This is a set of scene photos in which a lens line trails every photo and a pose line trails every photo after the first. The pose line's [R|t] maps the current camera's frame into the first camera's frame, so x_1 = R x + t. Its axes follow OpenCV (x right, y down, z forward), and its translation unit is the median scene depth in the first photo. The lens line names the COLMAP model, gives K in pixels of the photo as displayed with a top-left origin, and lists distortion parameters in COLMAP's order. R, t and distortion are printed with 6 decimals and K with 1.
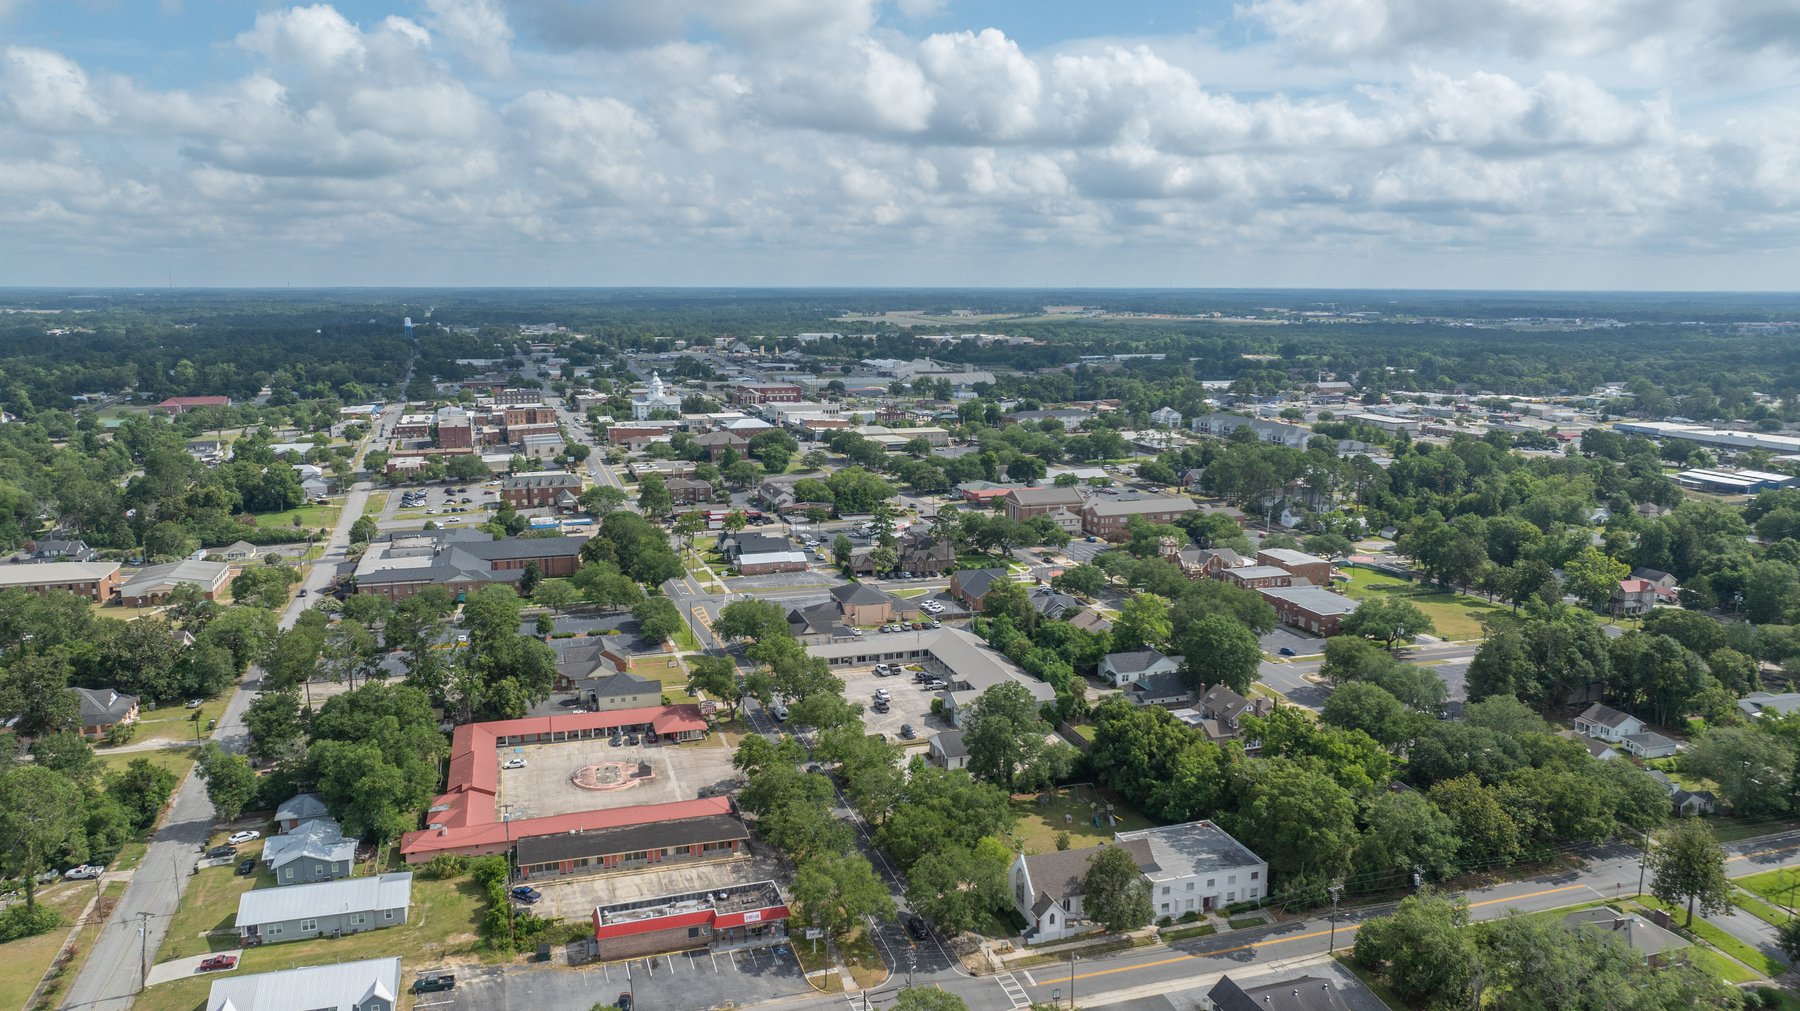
lens RADIAL K [[1279.0, 0, 891.2], [0, 1279.0, 502.0], [0, 0, 1]] dist [-0.011994, -0.007017]
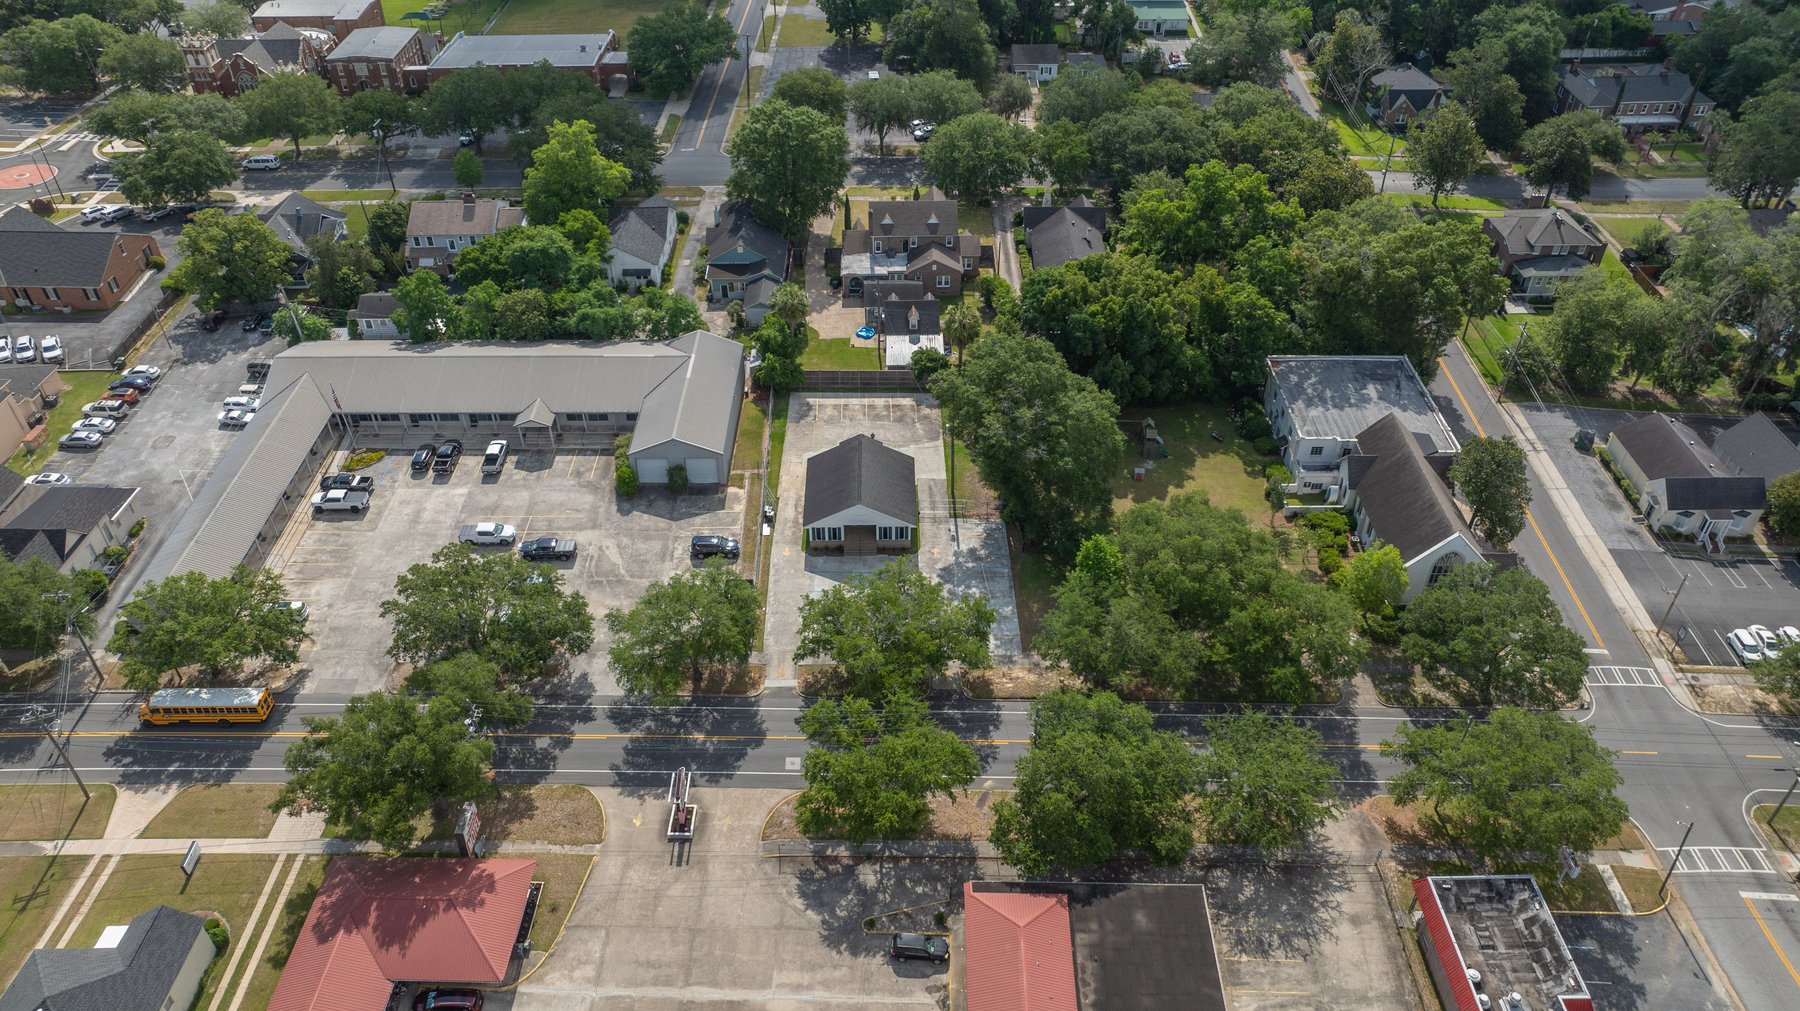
lens RADIAL K [[1288.6, 0, 899.6], [0, 1288.6, 481.2], [0, 0, 1]] dist [-0.018193, -0.000172]
pose [[0.296211, -0.578893, 0.759699, -0.193433], [0.161654, 0.814305, 0.557472, -0.063873], [-0.941343, -0.042321, 0.334787, 0.445001]]
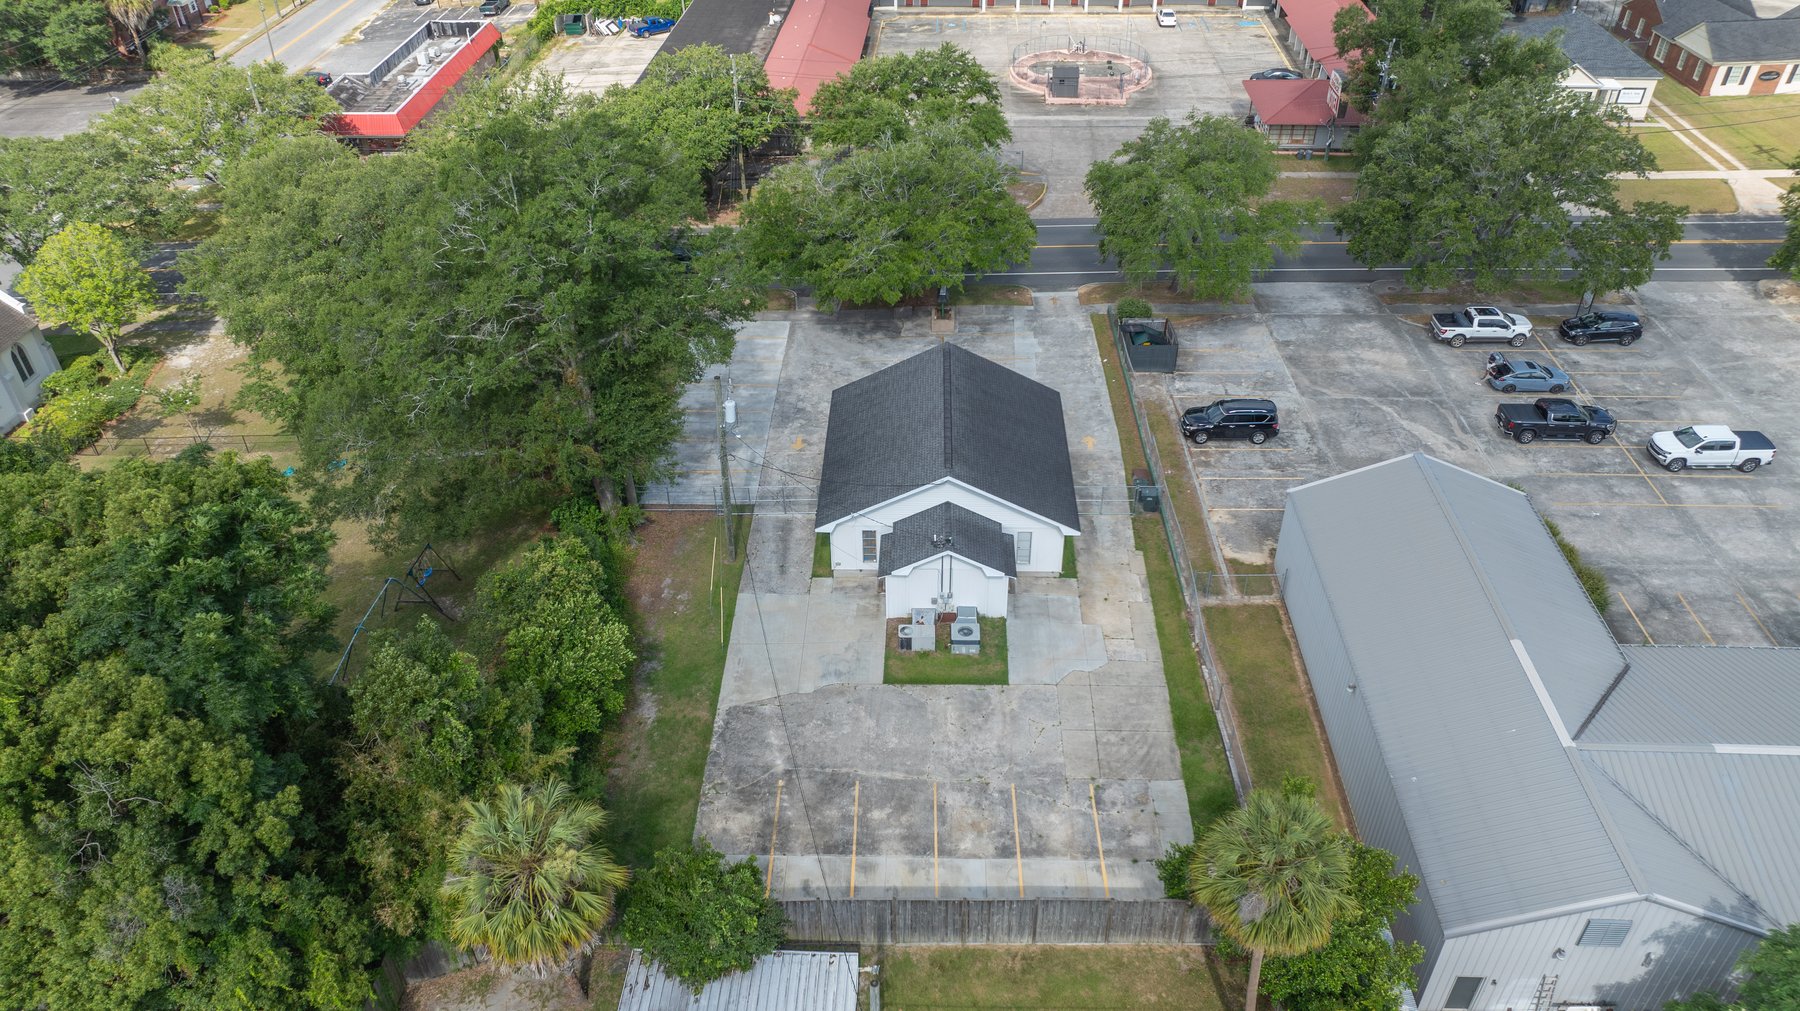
lens RADIAL K [[1288.6, 0, 899.6], [0, 1288.6, 481.2], [0, 0, 1]] dist [-0.018193, -0.000172]
pose [[-0.332232, 0.545398, -0.769521, 0.139213], [-0.146042, 0.776279, 0.613240, 0.024059], [0.931823, 0.316120, -0.178254, 0.574992]]
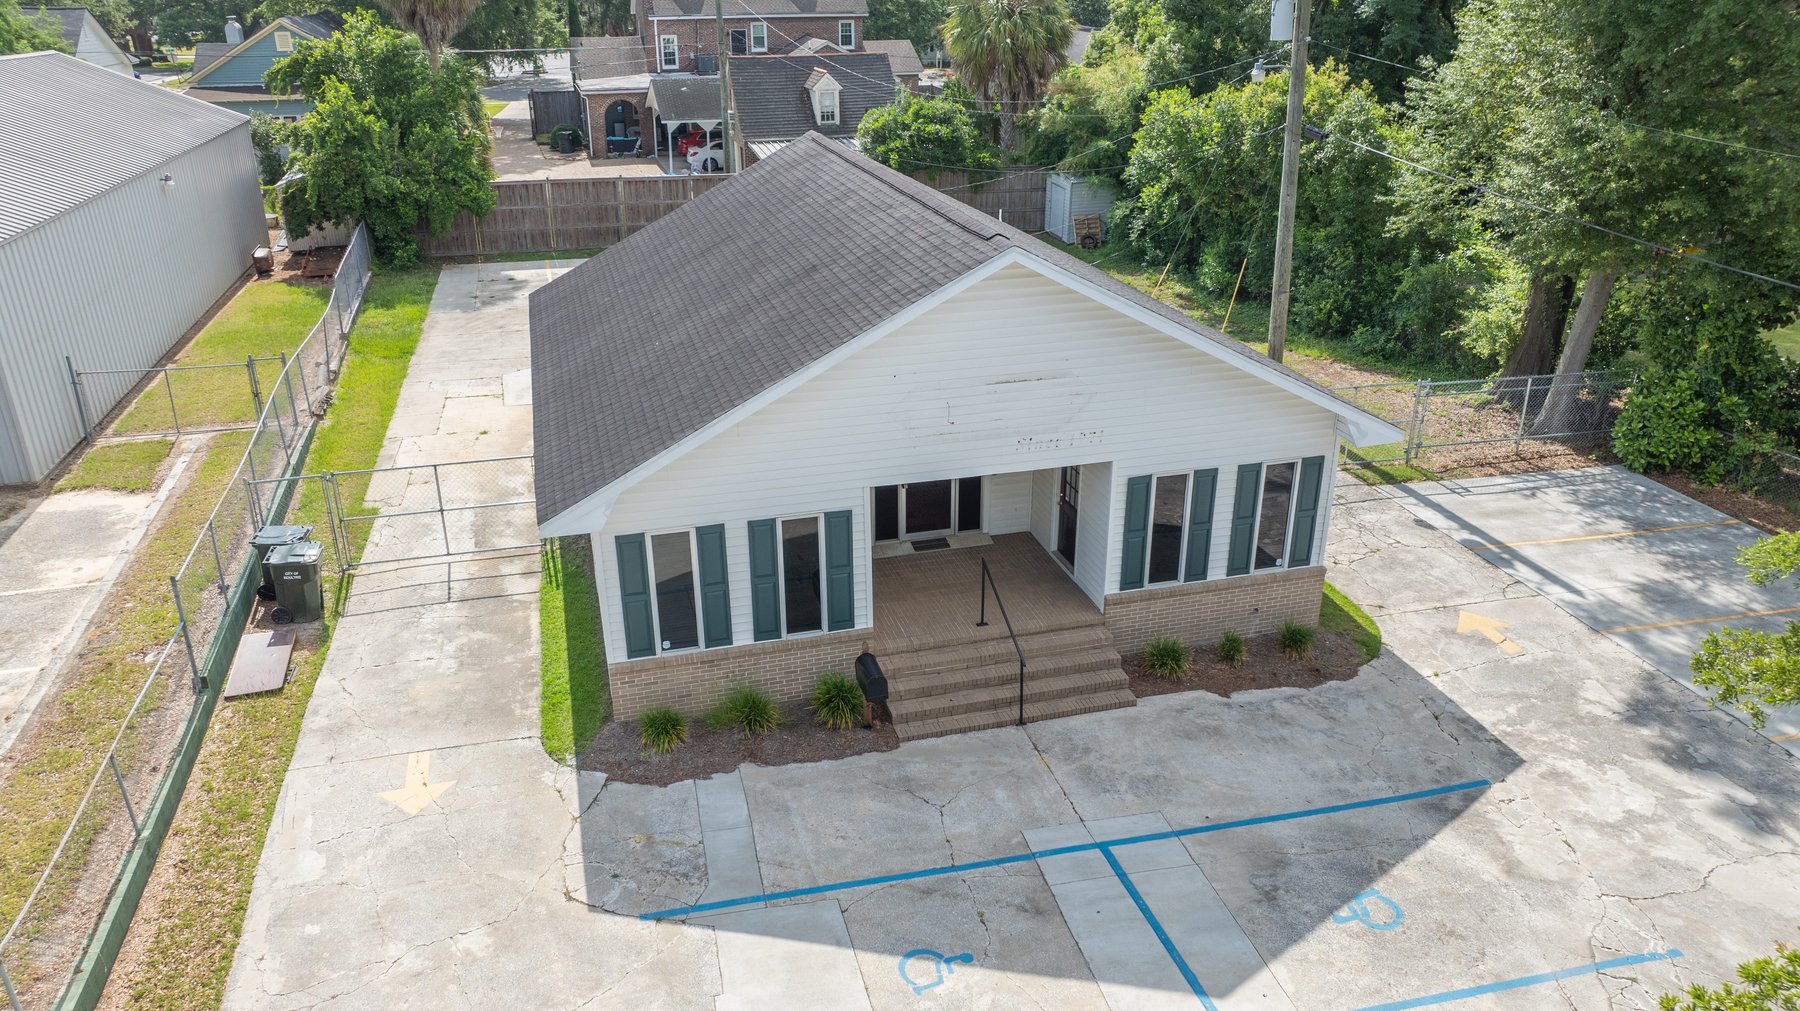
lens RADIAL K [[1246.1, 0, 900.0], [0, 1246.1, 505.5], [0, 0, 1]] dist [-0.032028, 0.024651]
pose [[0.039018, -0.390873, 0.919617, -0.013564], [0.171330, 0.909306, 0.379221, 0.092380], [-0.984441, 0.142761, 0.102448, 0.550138]]
